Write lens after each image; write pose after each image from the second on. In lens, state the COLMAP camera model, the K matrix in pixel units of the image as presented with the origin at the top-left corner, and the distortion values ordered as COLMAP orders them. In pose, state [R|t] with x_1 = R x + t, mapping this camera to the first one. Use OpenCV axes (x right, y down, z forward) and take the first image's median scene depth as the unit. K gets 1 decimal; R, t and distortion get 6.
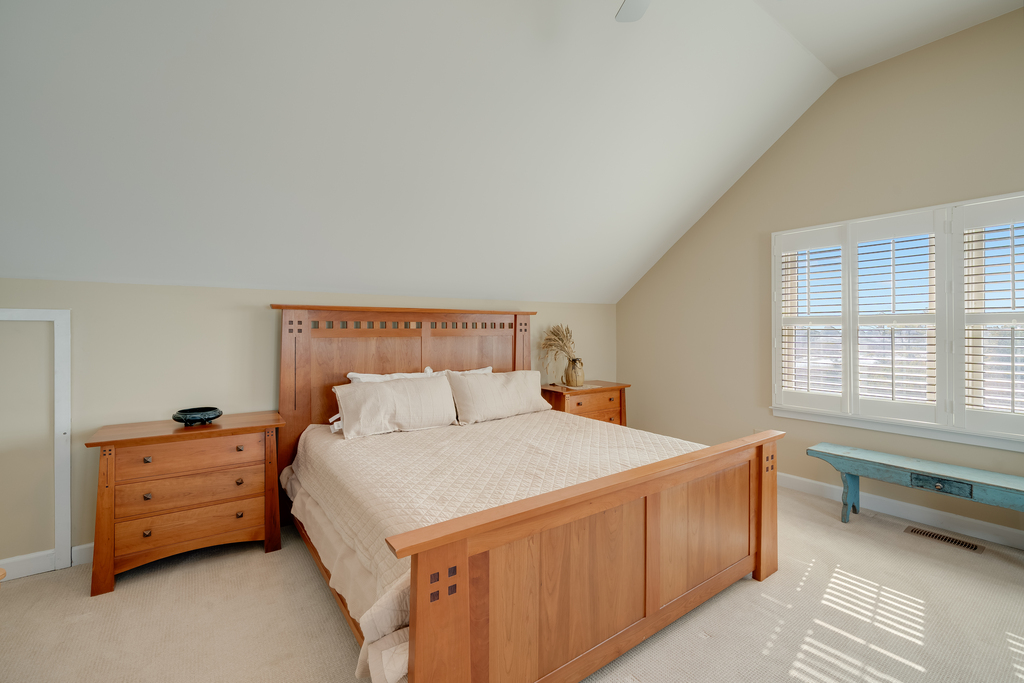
lens RADIAL K [[442.6, 0, 509.3], [0, 442.6, 329.2], [0, 0, 1]] dist [0.002192, -0.000115]
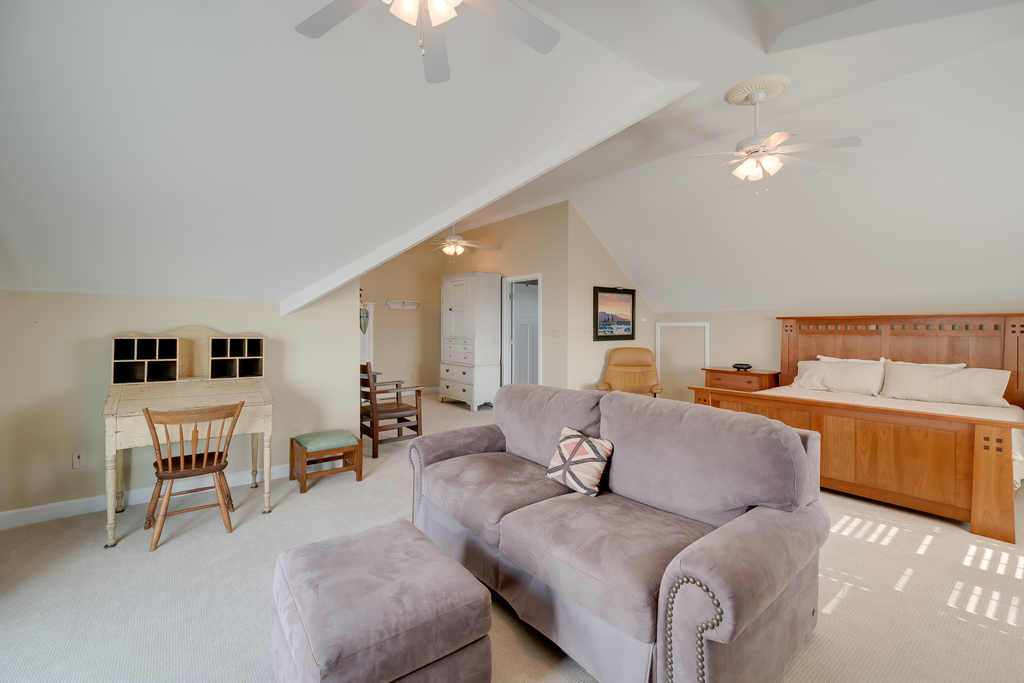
lens RADIAL K [[438.1, 0, 514.6], [0, 438.1, 327.4], [0, 0, 1]] dist [0.003095, 0.000282]
pose [[0.043750, 0.000606, -0.999042, 1.332636], [-0.001672, 0.999998, 0.000533, -0.008868], [0.999041, 0.001647, 0.043750, -0.260952]]
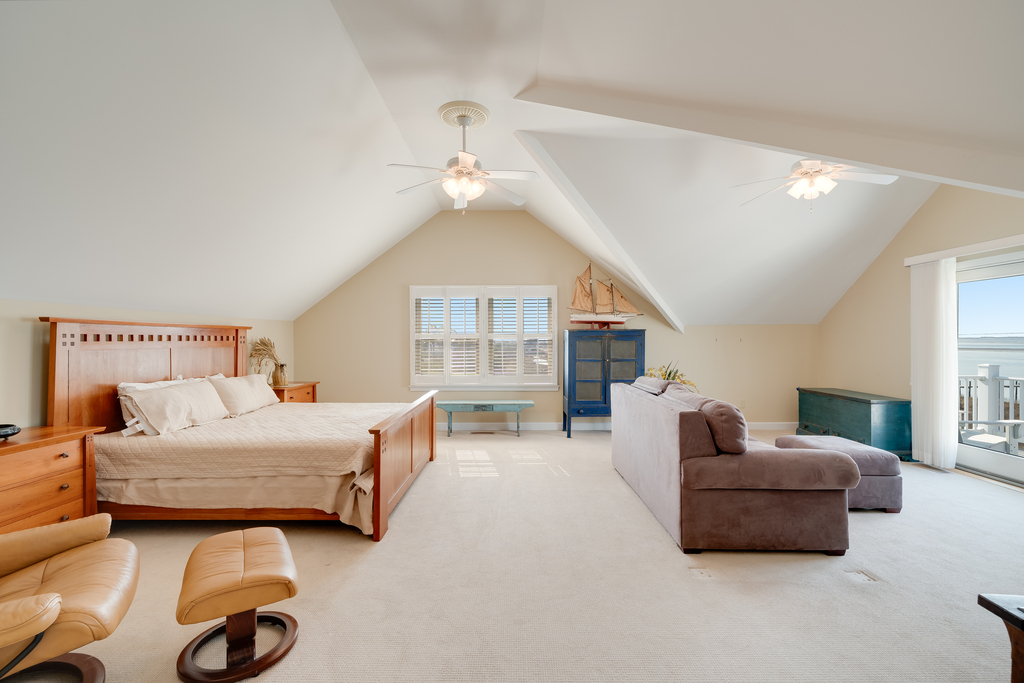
lens RADIAL K [[442.6, 0, 514.4], [0, 442.6, 341.7], [0, 0, 1]] dist [0.002192, -0.000115]
pose [[0.579615, -0.004768, 0.814877, -0.703571], [0.001870, 0.999988, 0.004521, -0.003901], [-0.814888, -0.001097, 0.579617, -0.404888]]
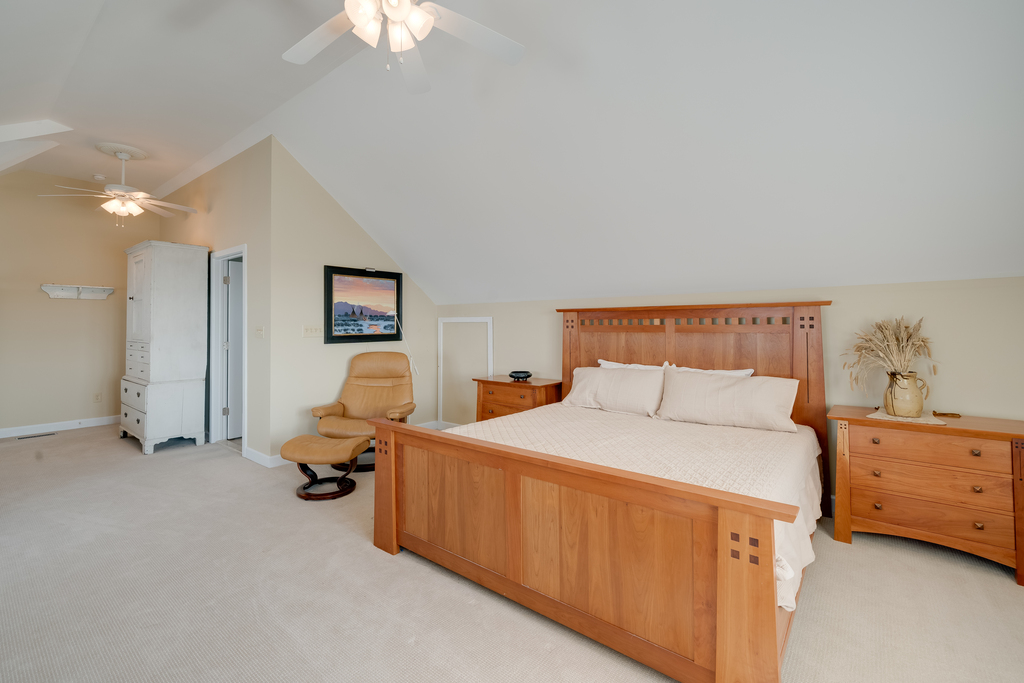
lens RADIAL K [[444.0, 0, 512.5], [0, 444.0, 319.9], [0, 0, 1]] dist [0.007081, -0.001638]
pose [[0.273635, -0.013040, -0.961745, 0.845604], [0.003408, 0.999915, -0.012588, -0.001312], [0.961828, 0.000167, 0.273656, 0.414292]]
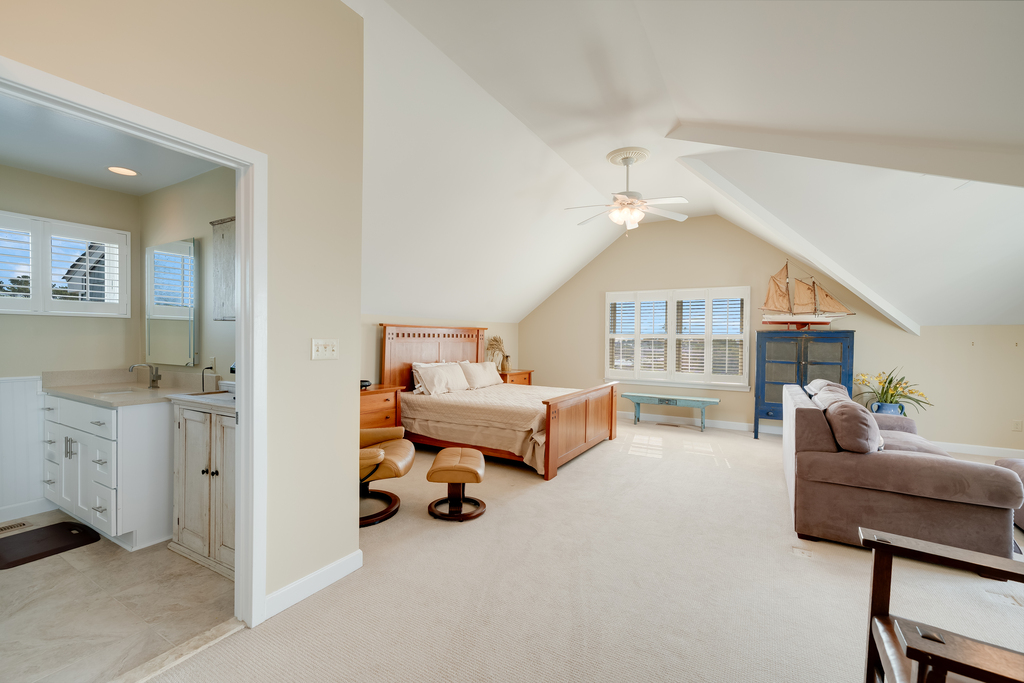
lens RADIAL K [[442.6, 0, 514.2], [0, 442.6, 340.4], [0, 0, 1]] dist [0.002192, -0.000115]
pose [[0.909227, 0.006910, 0.416244, -0.757195], [-0.010700, 0.999920, 0.006774, -0.006163], [-0.416164, -0.010613, 0.909228, -0.802503]]
